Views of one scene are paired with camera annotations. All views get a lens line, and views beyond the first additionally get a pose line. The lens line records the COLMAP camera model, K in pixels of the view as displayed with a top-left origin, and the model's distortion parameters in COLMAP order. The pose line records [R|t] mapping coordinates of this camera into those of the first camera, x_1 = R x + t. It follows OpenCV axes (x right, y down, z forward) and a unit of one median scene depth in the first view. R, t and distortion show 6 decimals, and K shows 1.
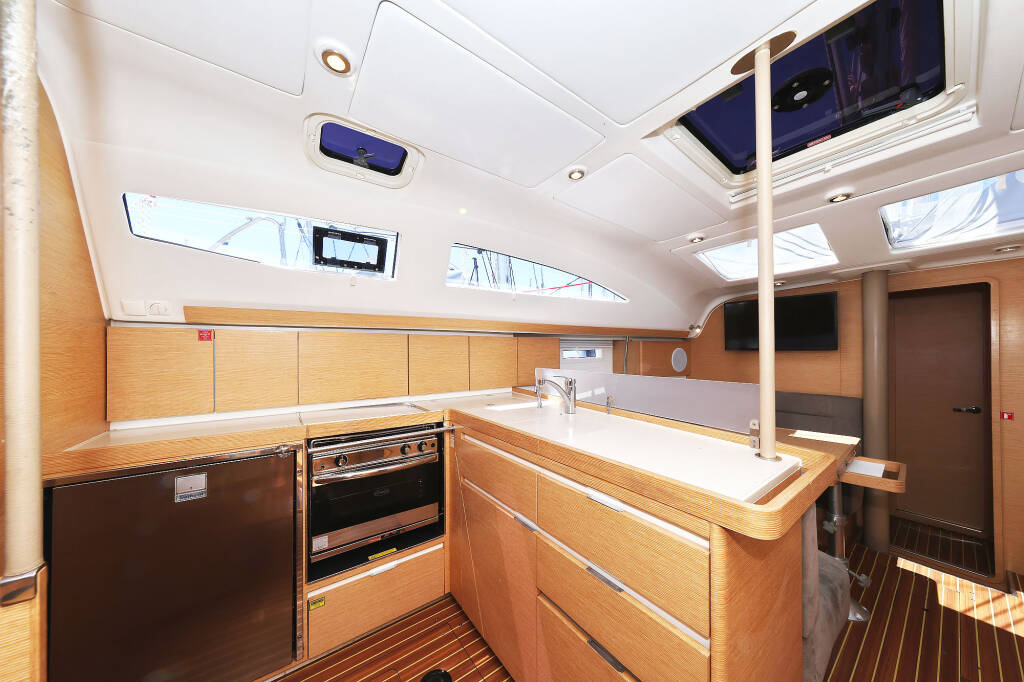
lens RADIAL K [[316.7, 0, 517.1], [0, 316.7, 349.5], [0, 0, 1]] dist [0.001008, 0.000109]
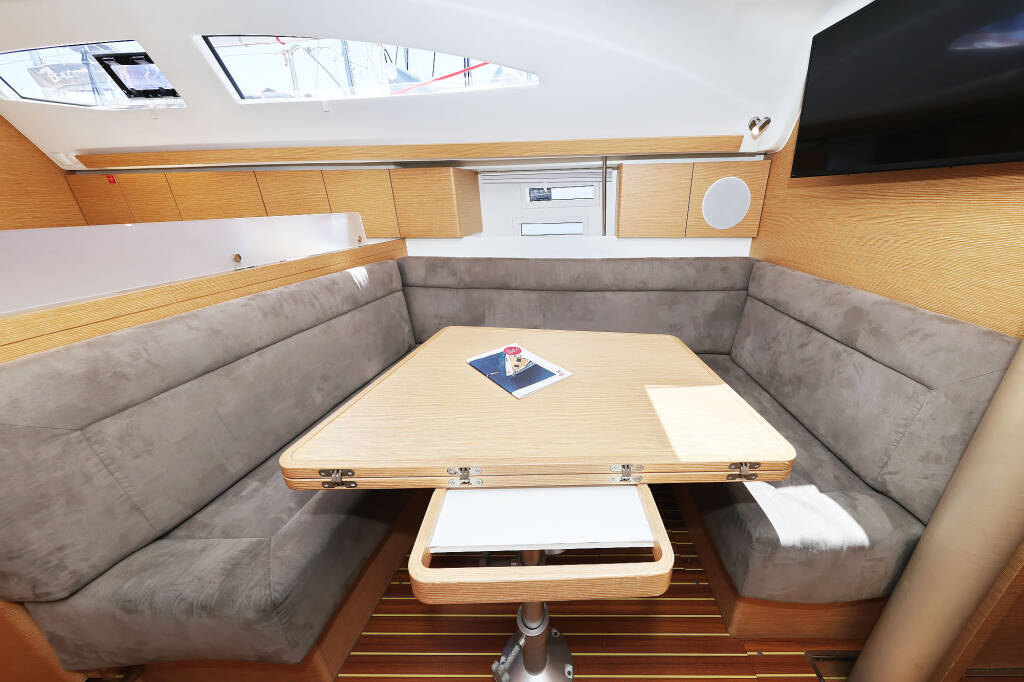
lens RADIAL K [[348.9, 0, 544.8], [0, 348.9, 336.0], [0, 0, 1]] dist [0.001318, -0.000081]
pose [[0.814930, 0.206367, -0.541574, 1.086930], [0.013744, 0.927313, 0.374035, 0.030148], [0.579397, -0.312256, 0.752858, 0.647942]]
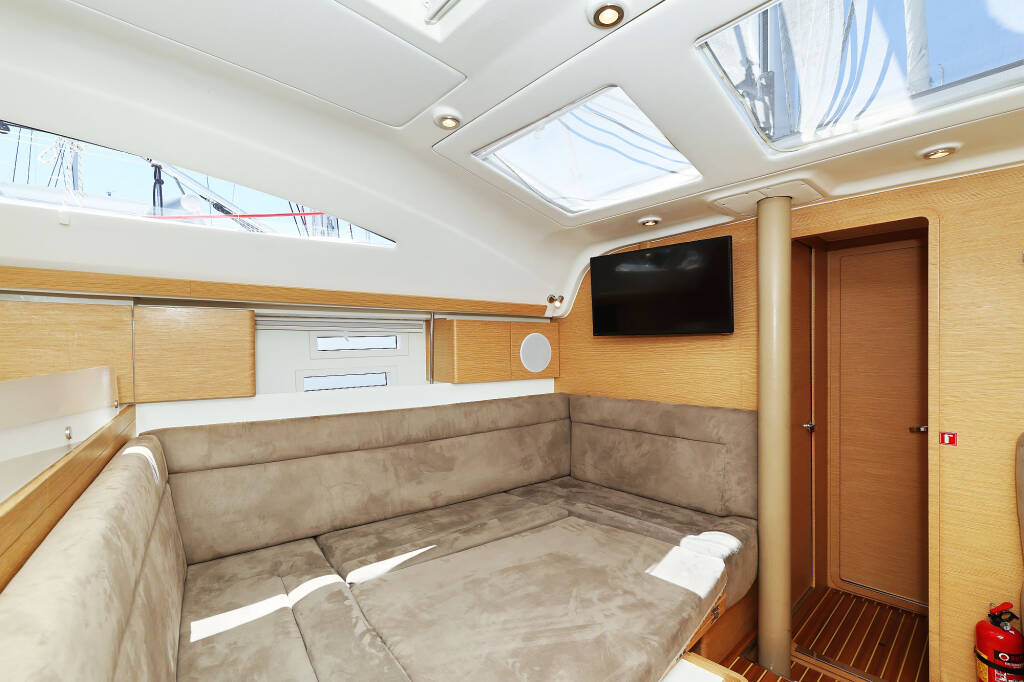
lens RADIAL K [[451.4, 0, 512.3], [0, 451.4, 349.7], [0, 0, 1]] dist [0.000099, -0.000268]
pose [[0.993029, -0.001378, 0.117862, 0.639628], [0.000246, 0.999954, 0.009612, 0.032552], [-0.117870, -0.009516, 0.992983, 0.255461]]
